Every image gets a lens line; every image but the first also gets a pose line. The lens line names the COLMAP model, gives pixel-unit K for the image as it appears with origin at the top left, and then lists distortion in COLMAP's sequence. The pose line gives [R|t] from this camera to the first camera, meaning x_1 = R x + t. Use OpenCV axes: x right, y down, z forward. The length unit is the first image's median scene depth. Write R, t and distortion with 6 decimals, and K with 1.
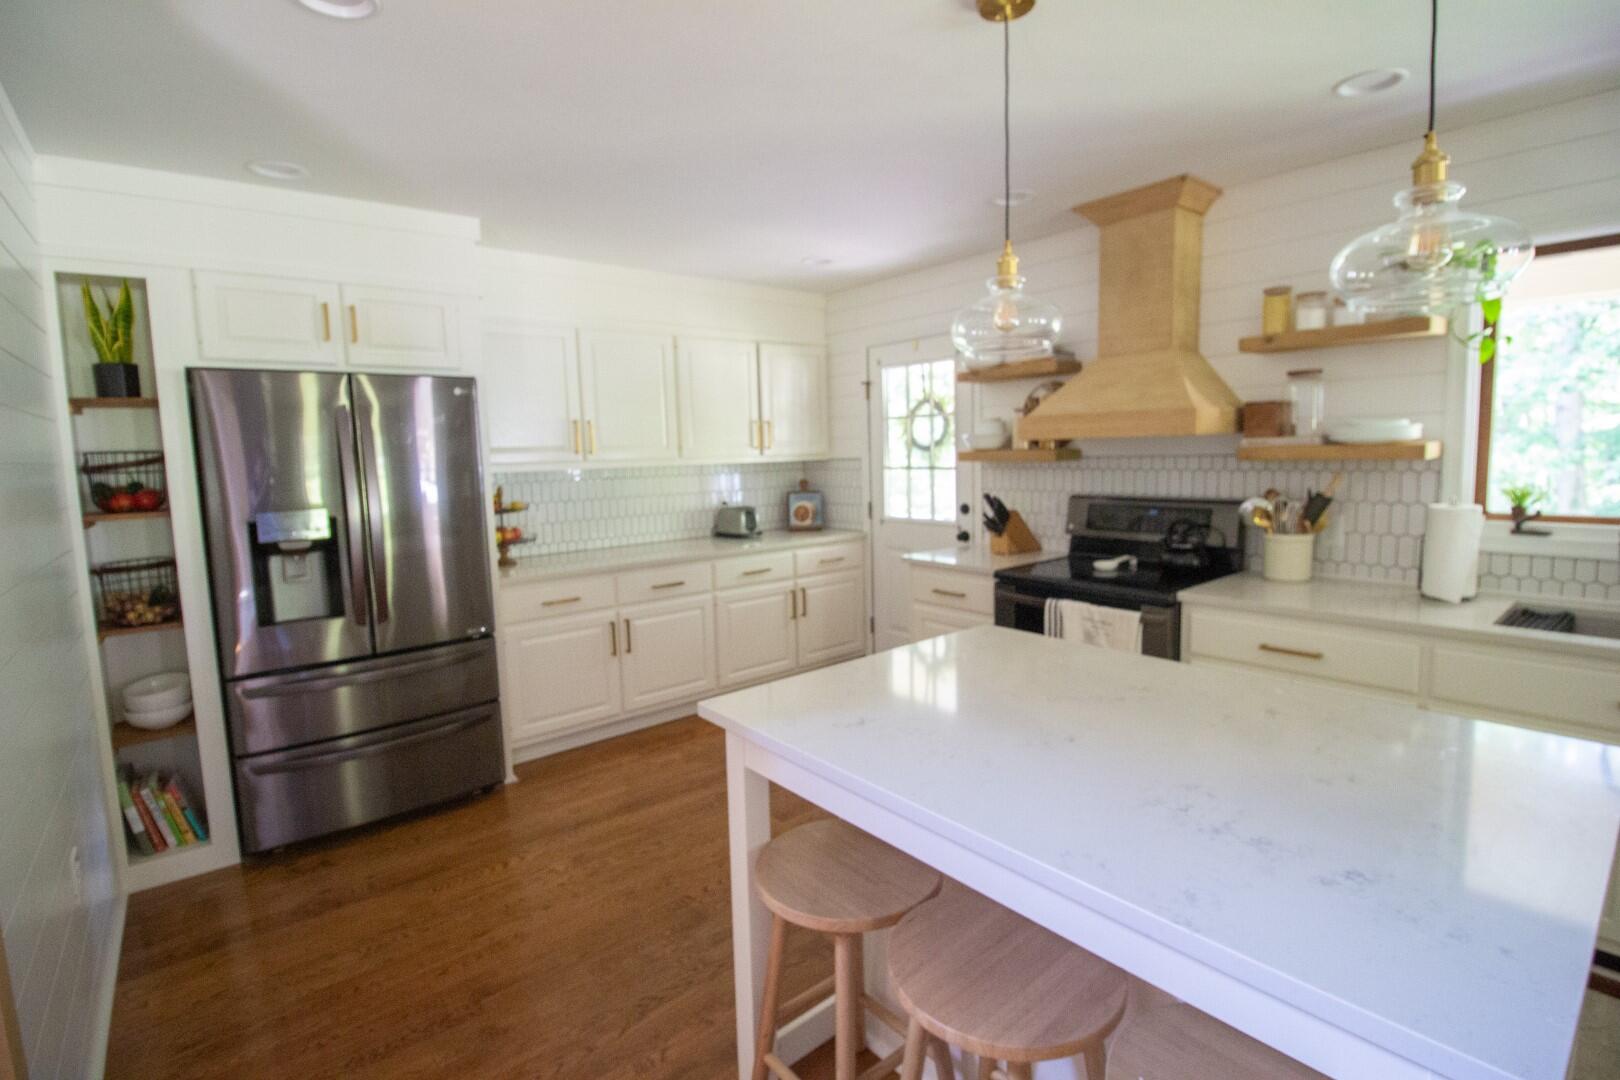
lens RADIAL K [[745.2, 0, 818.2], [0, 745.2, 526.9], [0, 0, 1]] dist [0.002580, -0.015795]
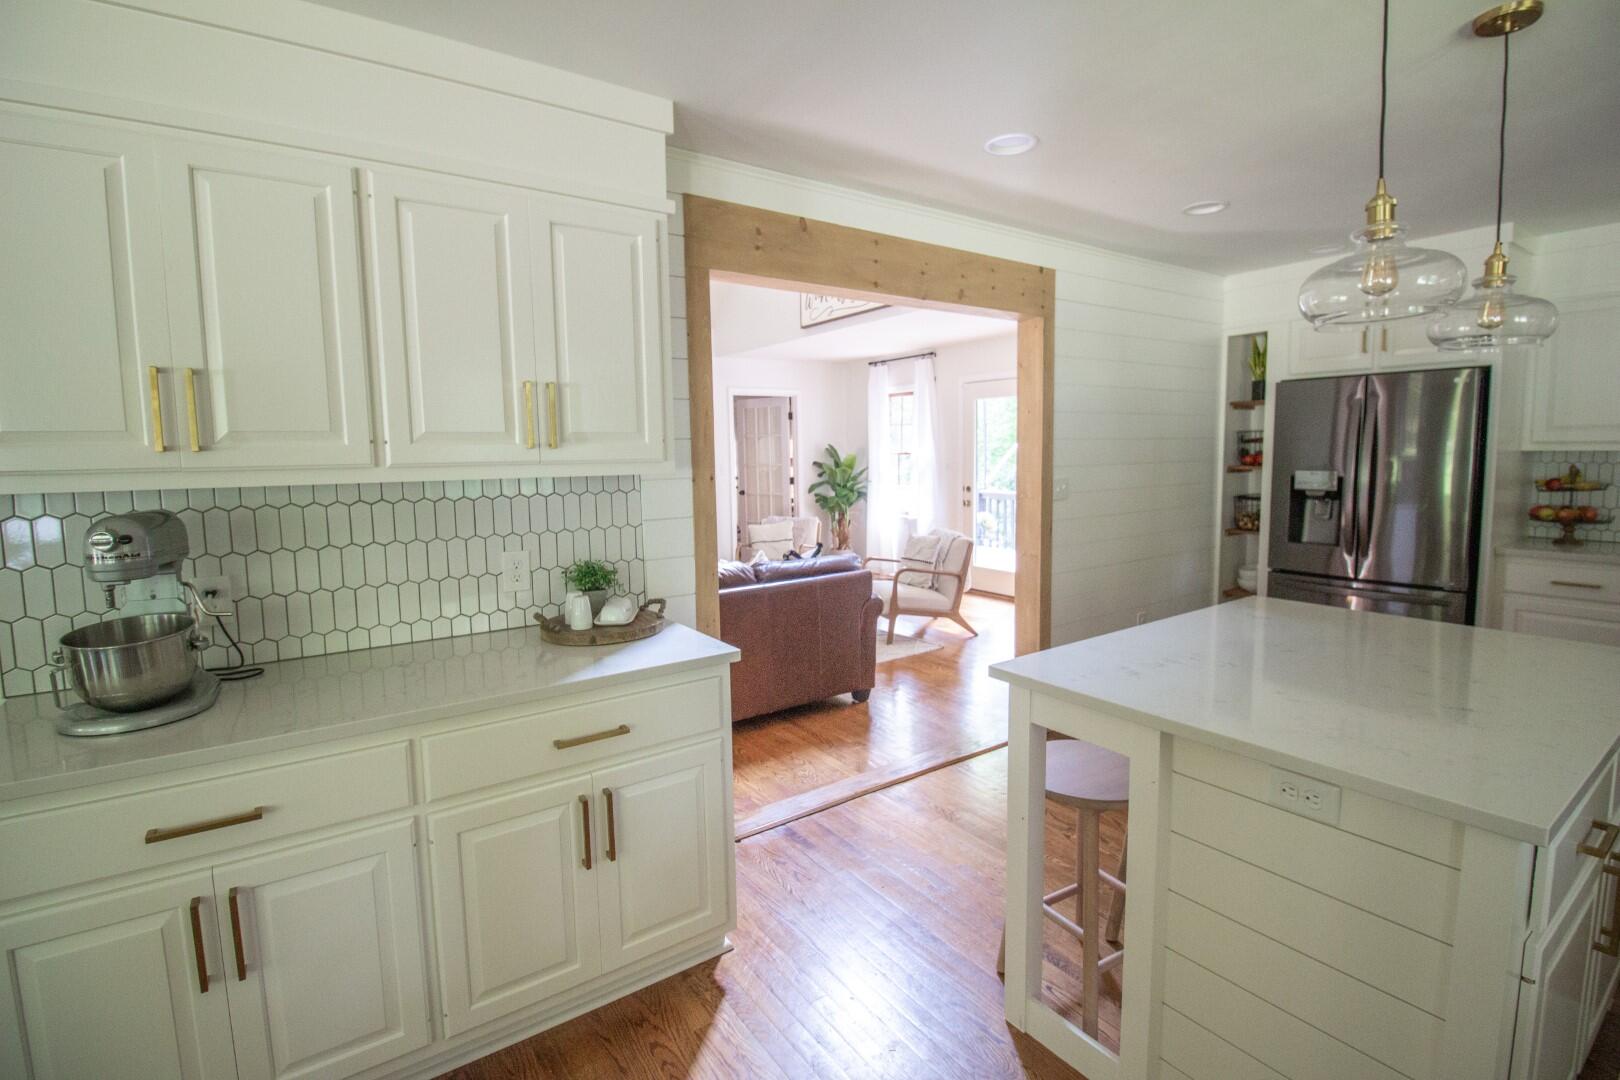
lens RADIAL K [[745.2, 0, 818.2], [0, 745.2, 526.9], [0, 0, 1]] dist [0.002580, -0.015795]
pose [[-0.076962, 0.132474, -0.988194, 0.759706], [-0.086122, 0.986546, 0.138960, -0.026407], [0.993308, 0.095800, -0.064517, 0.082771]]
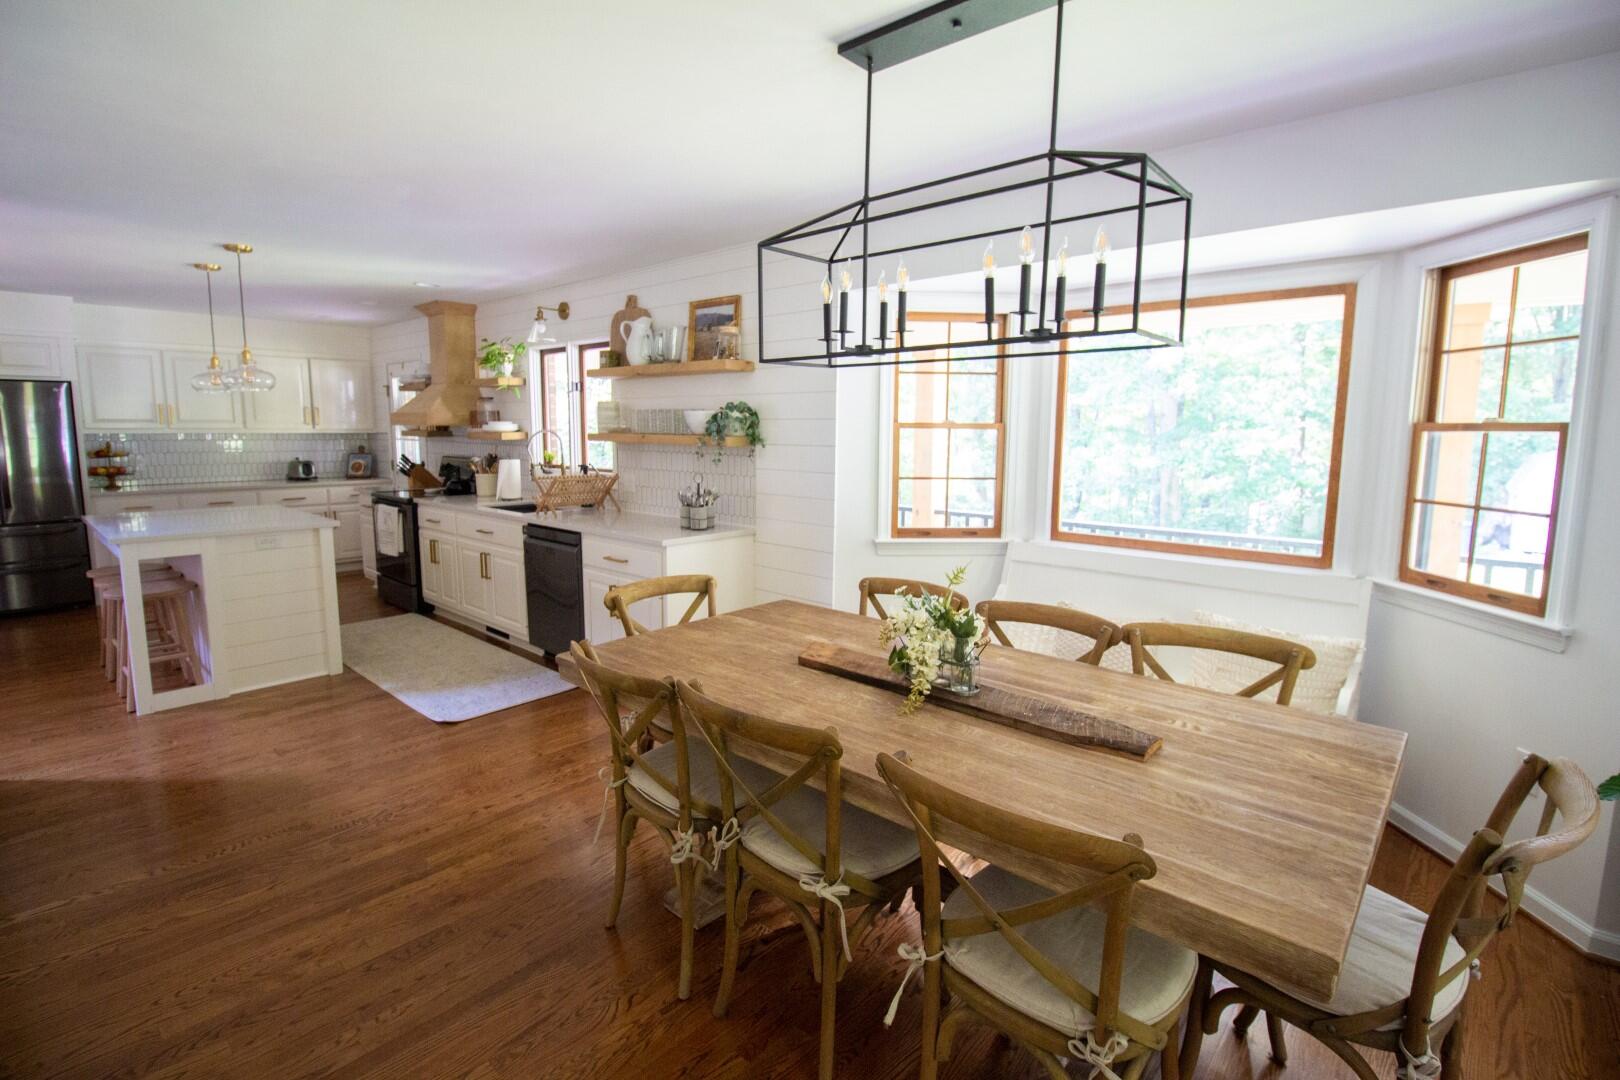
lens RADIAL K [[745.2, 0, 818.2], [0, 745.2, 526.9], [0, 0, 1]] dist [0.002580, -0.015795]
pose [[0.986399, 0.016144, 0.163571, 1.088548], [-0.020320, 0.999508, 0.023890, 0.080424], [-0.163105, -0.026889, 0.986242, -1.122075]]
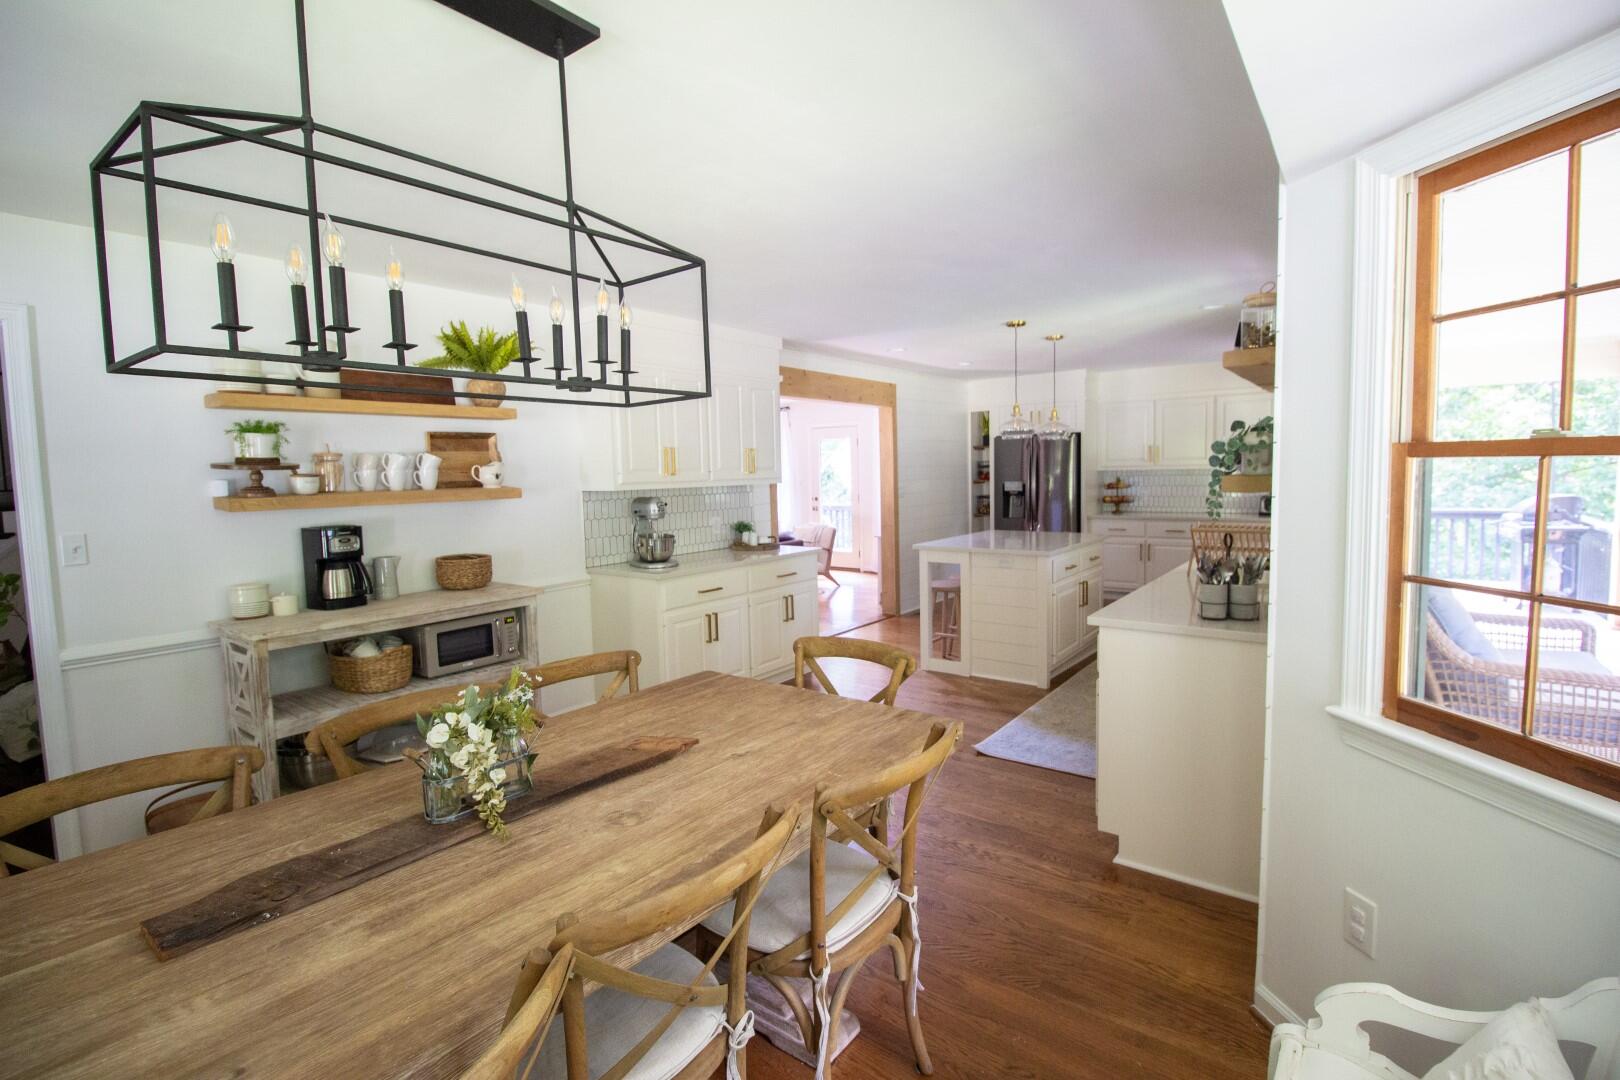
lens RADIAL K [[745.2, 0, 818.2], [0, 745.2, 526.9], [0, 0, 1]] dist [0.002580, -0.015795]
pose [[0.235615, 0.098950, -0.966796, 1.798153], [-0.084459, 0.993124, 0.081061, -0.013447], [0.968169, 0.062556, 0.242352, -0.444873]]
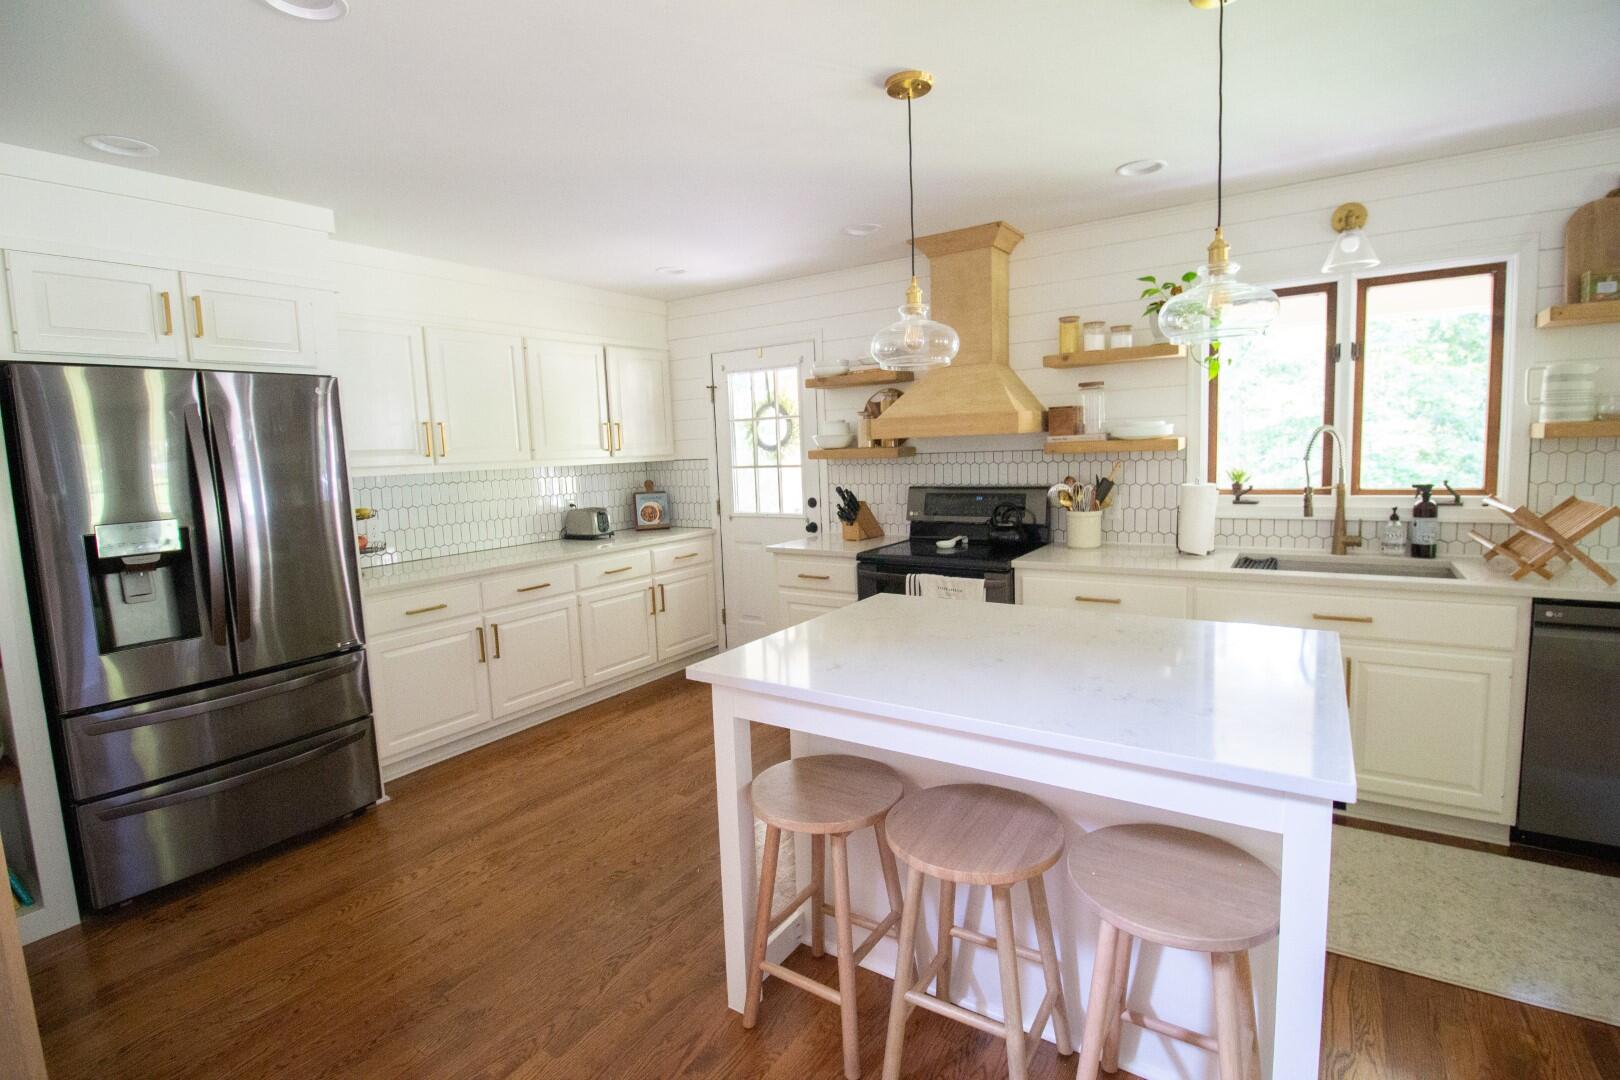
lens RADIAL K [[745.2, 0, 818.2], [0, 745.2, 526.9], [0, 0, 1]] dist [0.002580, -0.015795]
pose [[0.957635, -0.039708, 0.285234, -0.147992], [0.041113, 0.999154, 0.001064, 0.014657], [-0.285035, 0.010708, 0.958457, -0.078496]]
